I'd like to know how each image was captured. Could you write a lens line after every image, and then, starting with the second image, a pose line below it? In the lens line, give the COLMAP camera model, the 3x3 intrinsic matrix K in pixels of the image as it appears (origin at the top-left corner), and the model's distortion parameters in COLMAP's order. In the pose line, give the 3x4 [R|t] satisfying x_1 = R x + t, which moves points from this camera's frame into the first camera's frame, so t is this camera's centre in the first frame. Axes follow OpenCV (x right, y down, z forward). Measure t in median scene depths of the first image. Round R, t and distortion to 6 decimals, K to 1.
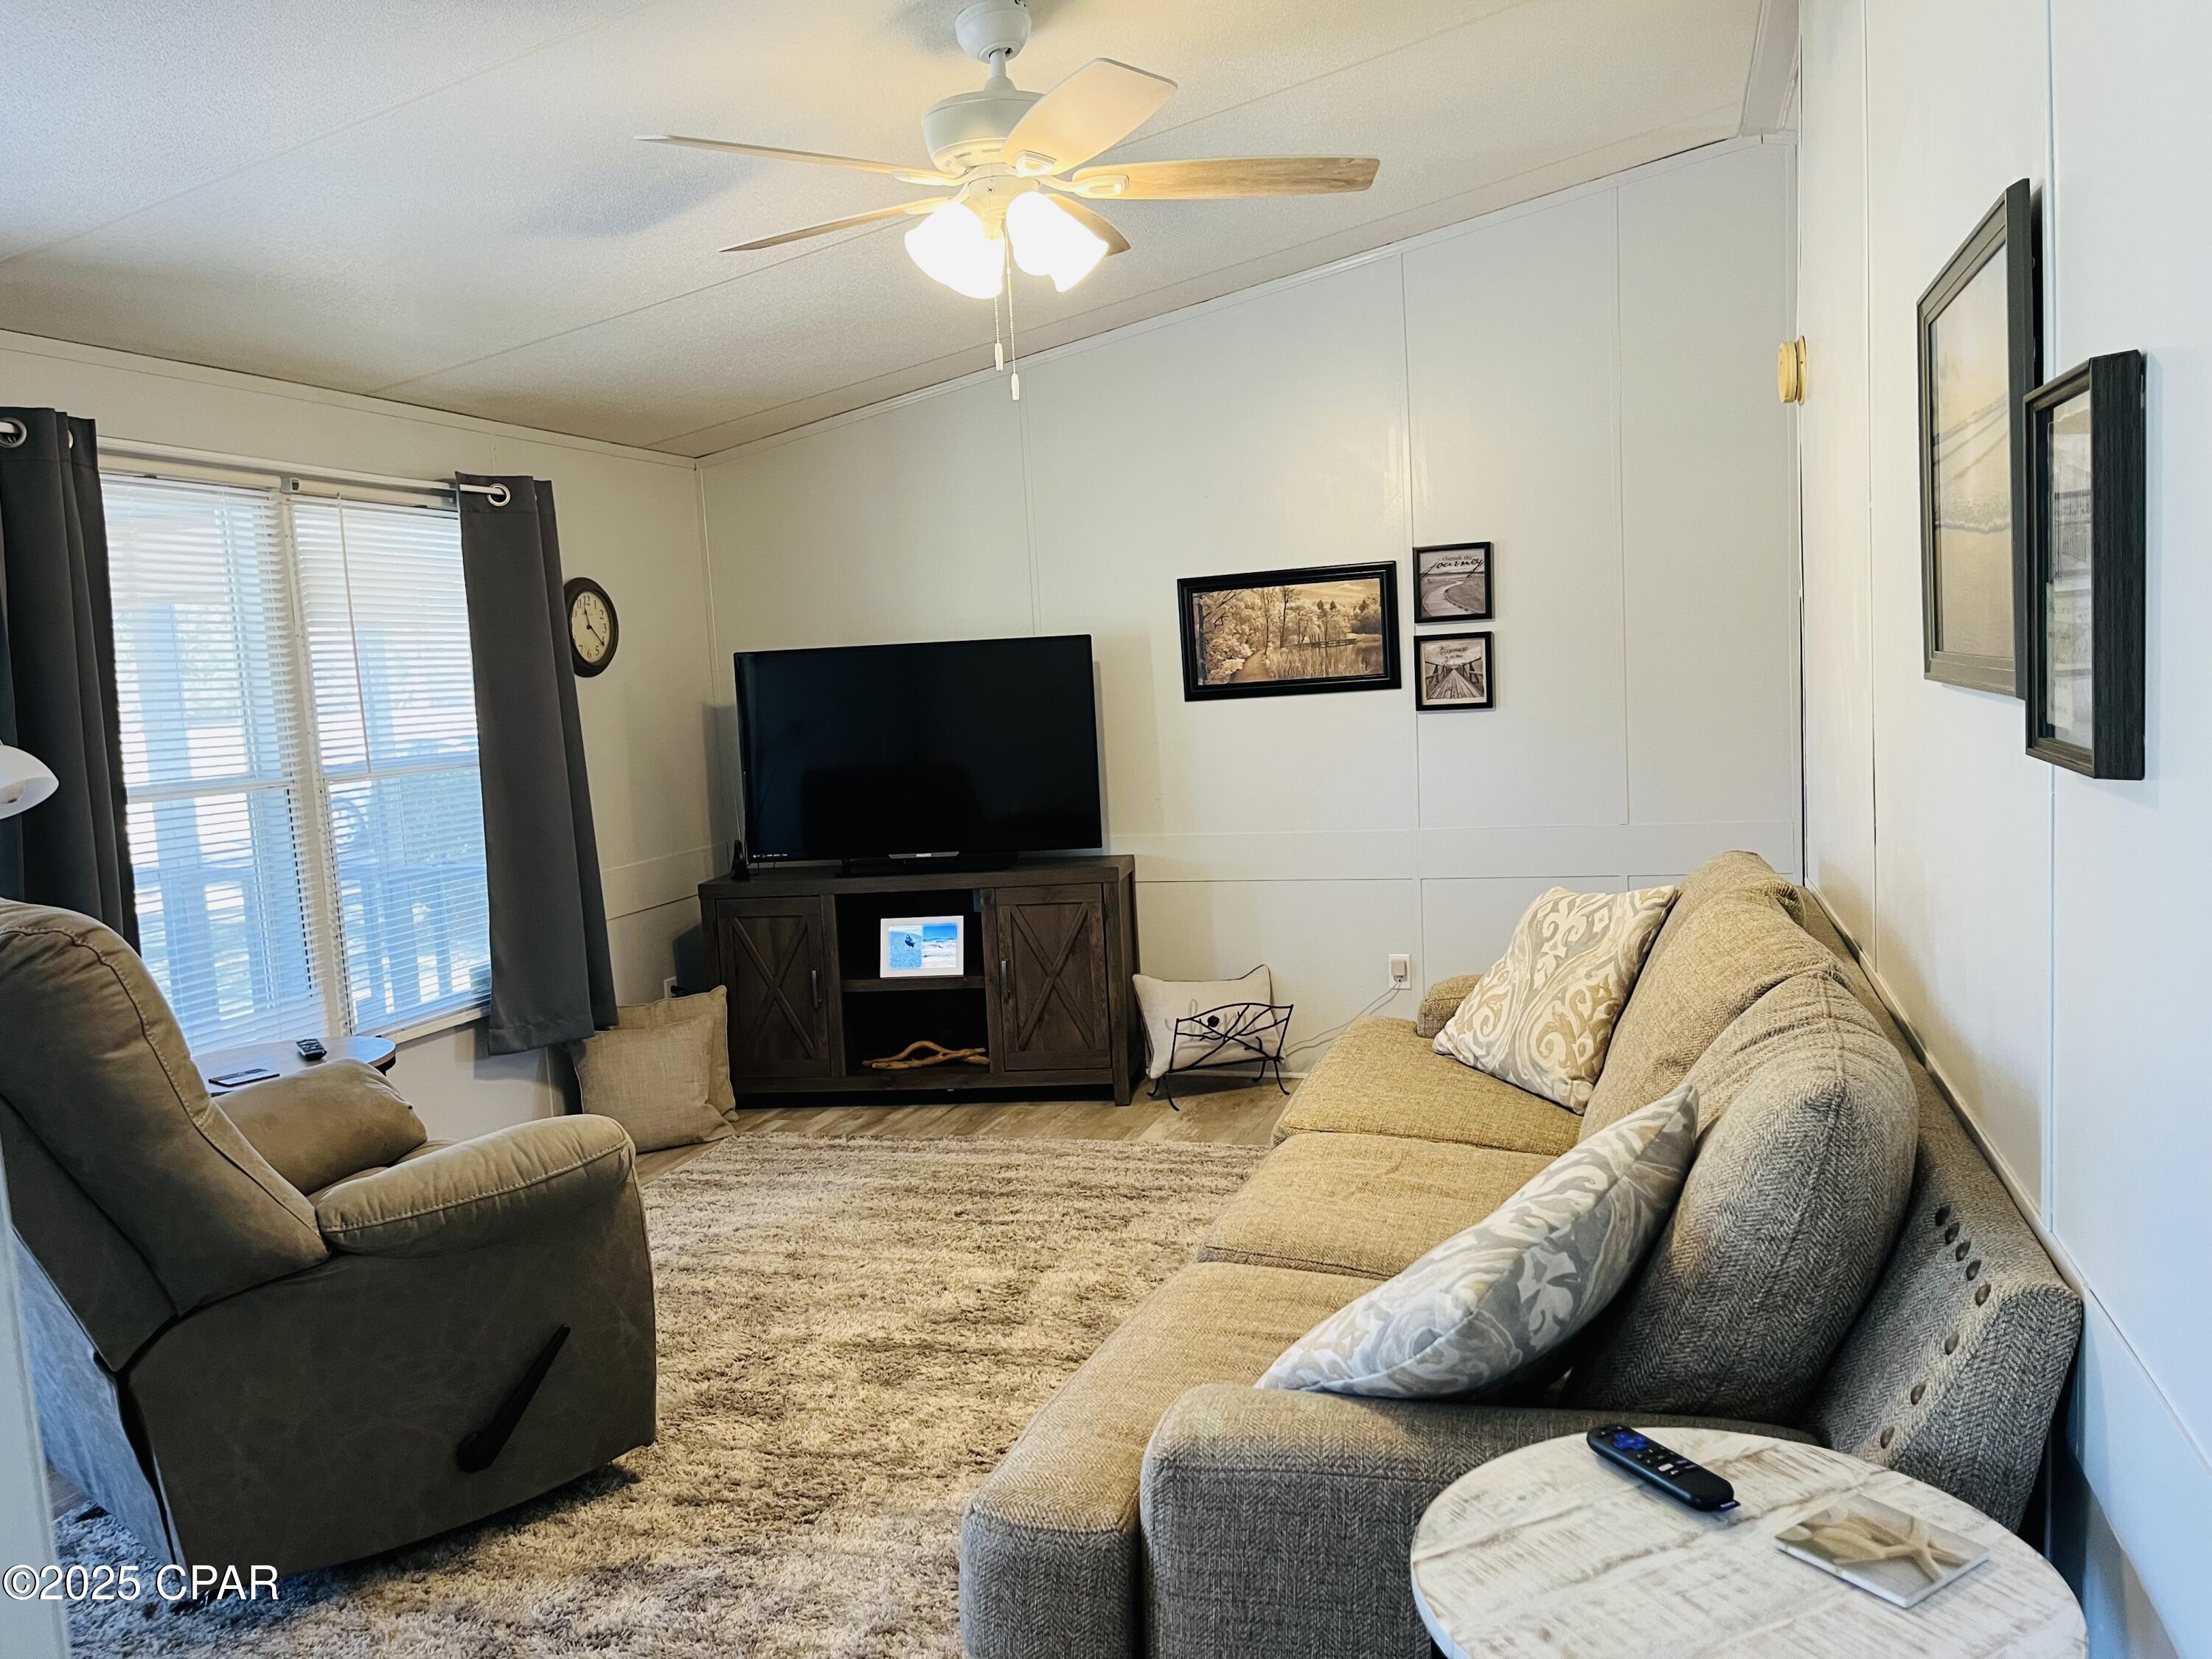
lens RADIAL K [[1658.0, 0, 1111.5], [0, 1658.0, 842.4], [0, 0, 1]] dist [0.086990, -0.110889]
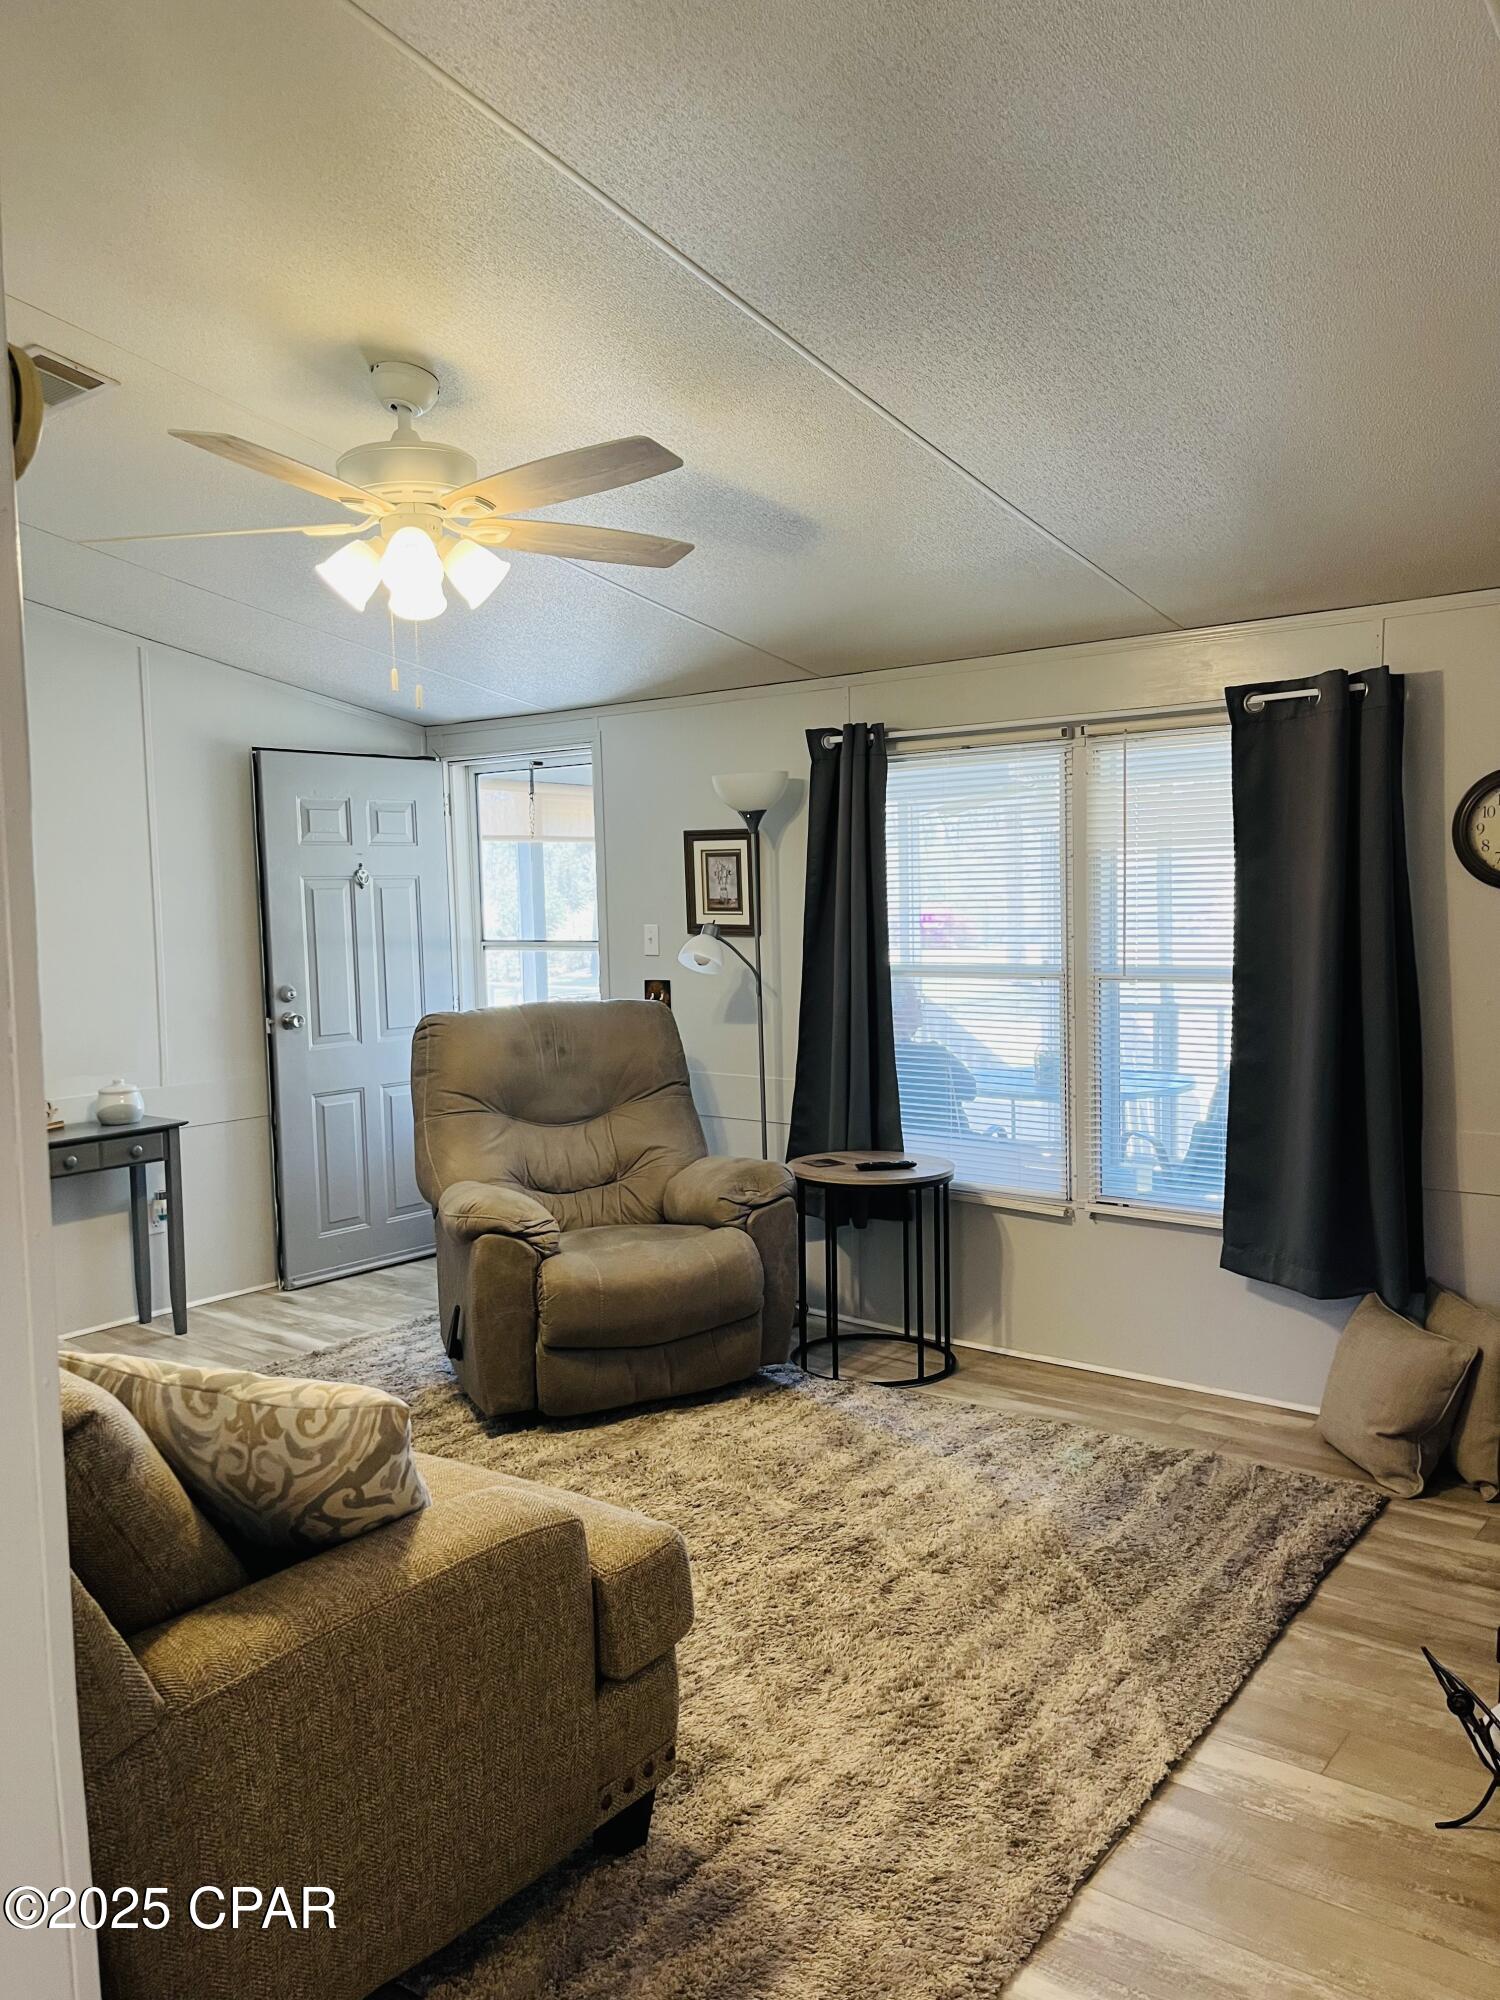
lens RADIAL K [[1499.1, 0, 748.5], [0, 1499.1, 1006.4], [0, 0, 1]] dist [0.086990, -0.110889]
pose [[-0.327825, 0.138984, -0.934459, 0.605230], [-0.057408, 0.984361, 0.166545, -0.178253], [0.942993, 0.108243, -0.314719, 1.099364]]
